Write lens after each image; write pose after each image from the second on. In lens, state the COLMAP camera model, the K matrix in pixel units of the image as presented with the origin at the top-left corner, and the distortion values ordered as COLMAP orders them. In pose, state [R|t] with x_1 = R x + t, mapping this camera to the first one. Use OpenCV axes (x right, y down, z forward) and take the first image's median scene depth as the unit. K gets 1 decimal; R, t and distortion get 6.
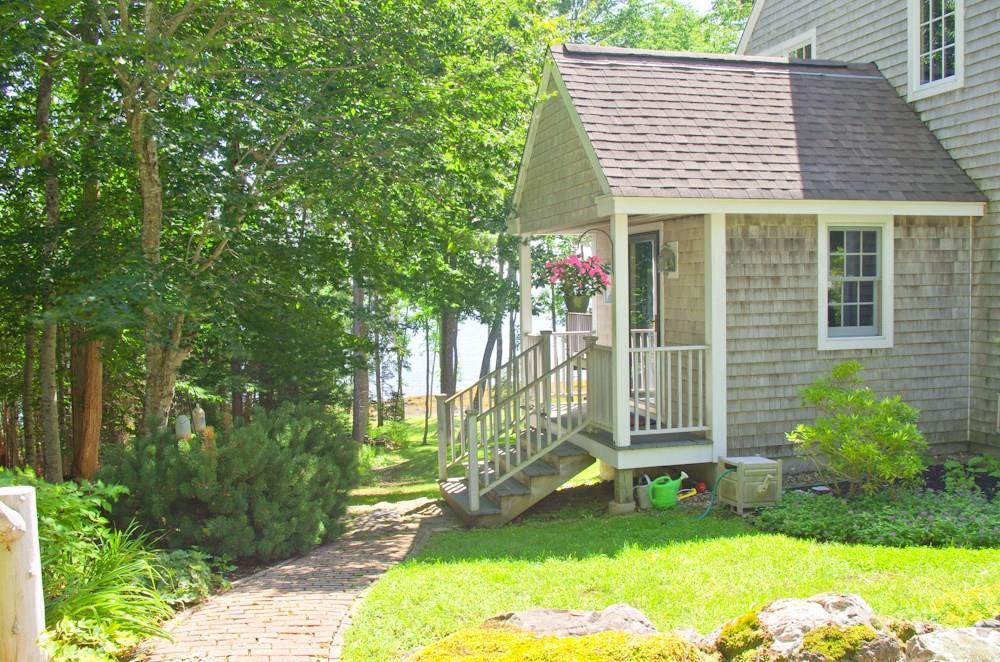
lens RADIAL K [[906.7, 0, 500.0], [0, 906.7, 331.0], [0, 0, 1]] dist [-0.064580, 0.000389]
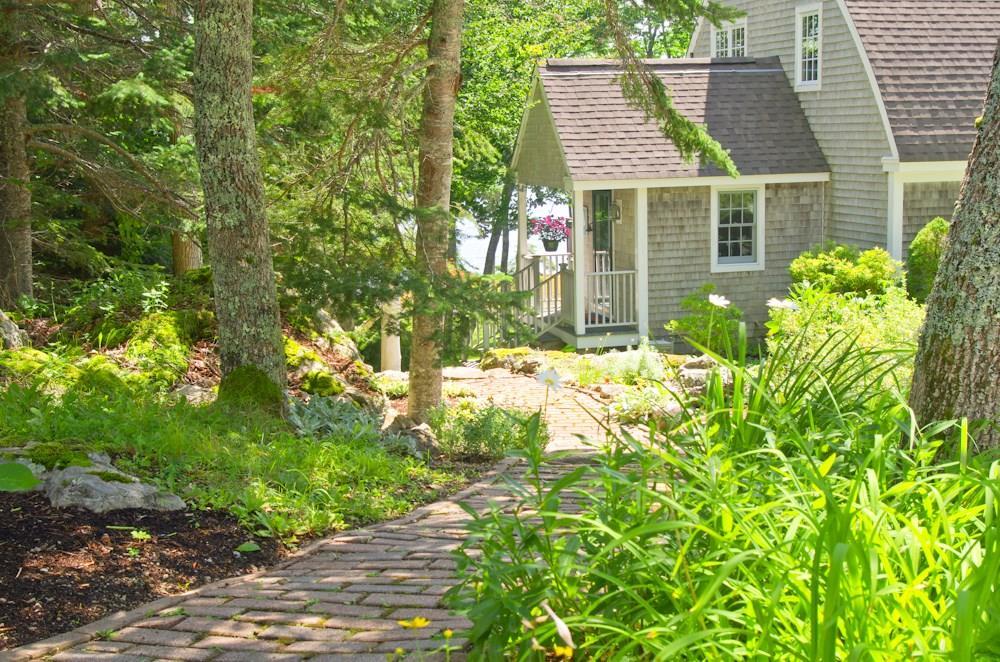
lens RADIAL K [[1310.5, 0, 500.0], [0, 1310.5, 331.0], [0, 0, 1]] dist [-0.001706, -0.000645]
pose [[0.999969, -0.004519, -0.006450, 0.008029], [0.005168, 0.994526, 0.104366, -0.112725], [0.005943, -0.104396, 0.994518, -1.214291]]
